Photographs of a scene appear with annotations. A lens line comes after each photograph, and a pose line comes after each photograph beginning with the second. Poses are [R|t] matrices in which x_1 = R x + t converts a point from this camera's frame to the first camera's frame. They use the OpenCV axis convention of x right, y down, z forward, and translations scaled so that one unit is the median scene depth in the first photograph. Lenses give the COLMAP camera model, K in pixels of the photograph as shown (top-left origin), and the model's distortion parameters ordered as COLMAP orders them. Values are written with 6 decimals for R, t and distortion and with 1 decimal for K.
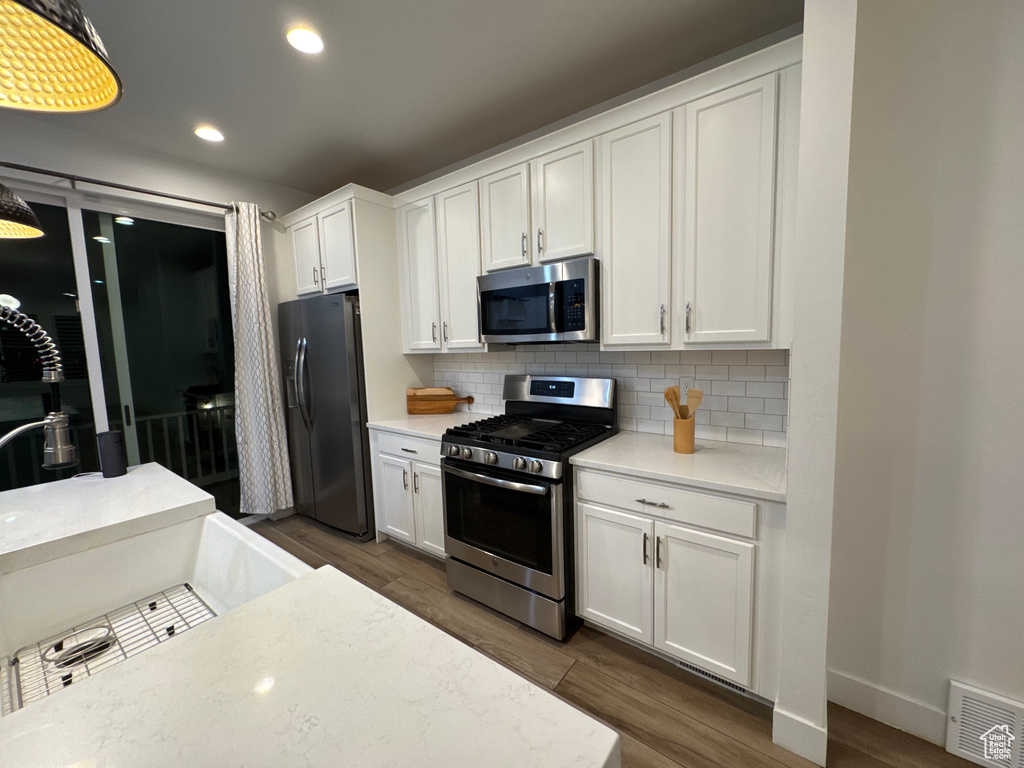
lens RADIAL K [[412.7, 0, 512.0], [0, 412.7, 384.0], [0, 0, 1]] dist [-0.044030, 0.022781]
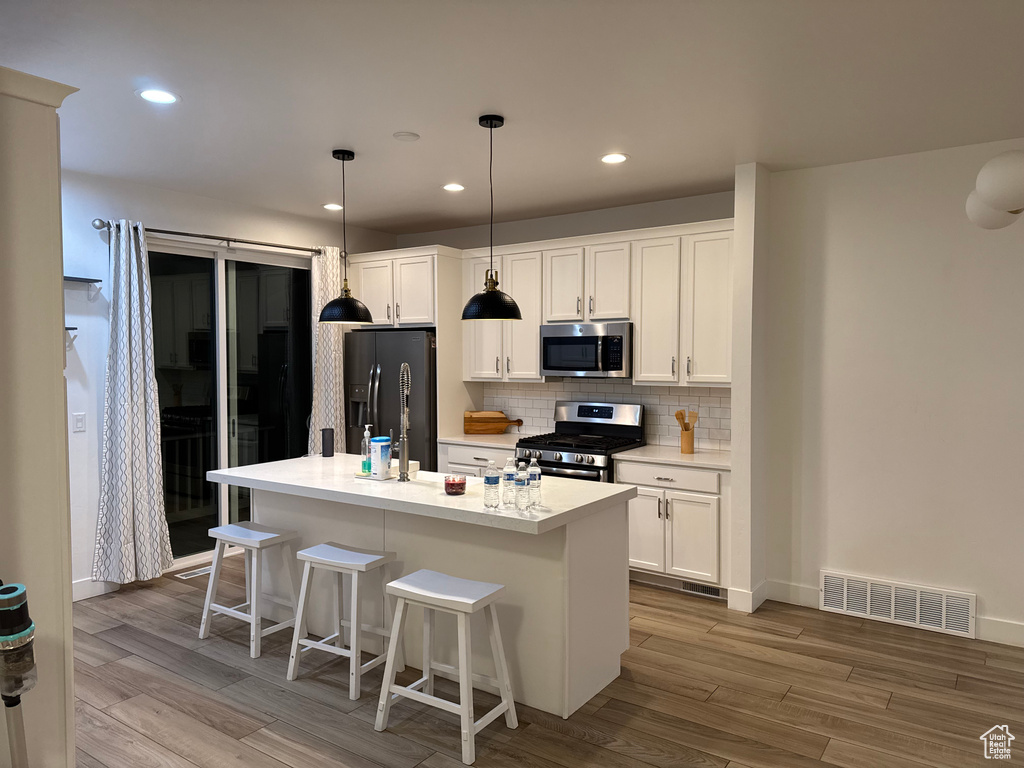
lens RADIAL K [[713.4, 0, 512.0], [0, 713.4, 384.0], [0, 0, 1]] dist [0.032334, -0.025291]
pose [[0.998547, 0.025358, 0.047551, -0.292054], [-0.022491, 0.997952, -0.059881, 0.067759], [-0.048972, 0.058725, 0.997072, -1.318887]]
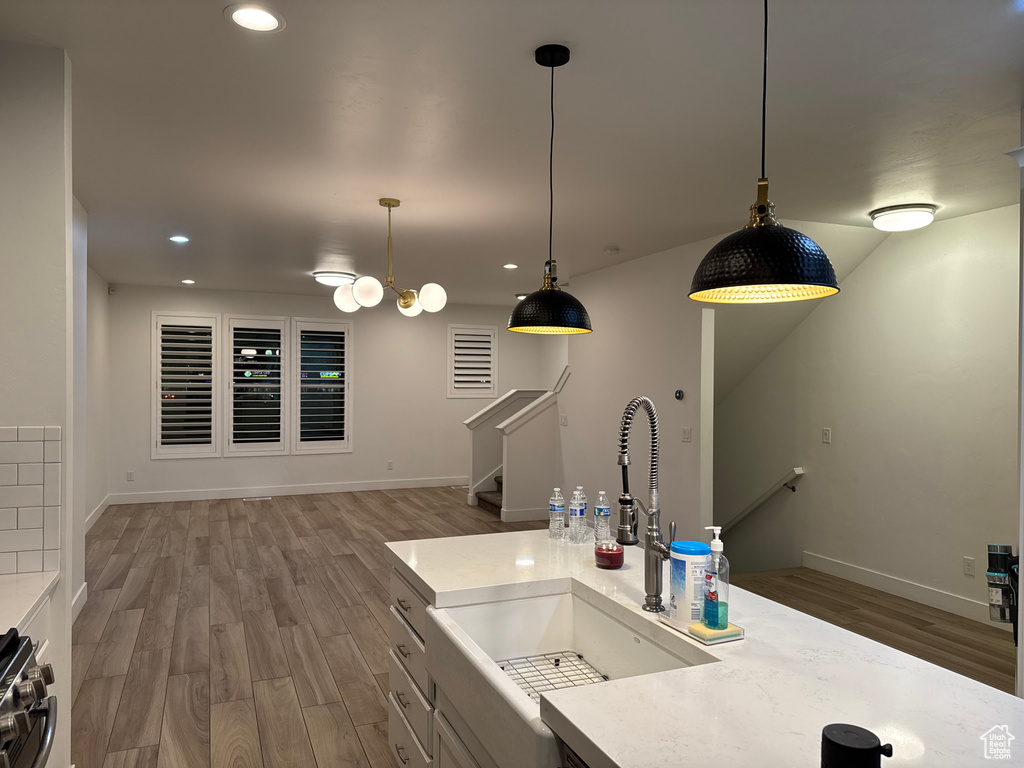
lens RADIAL K [[713.4, 0, 512.0], [0, 713.4, 384.0], [0, 0, 1]] dist [0.032334, -0.025291]
pose [[-0.869089, 0.012219, 0.494505, -0.764393], [0.063835, 0.994106, 0.087625, -0.190563], [-0.490520, 0.107720, -0.864746, 1.177547]]
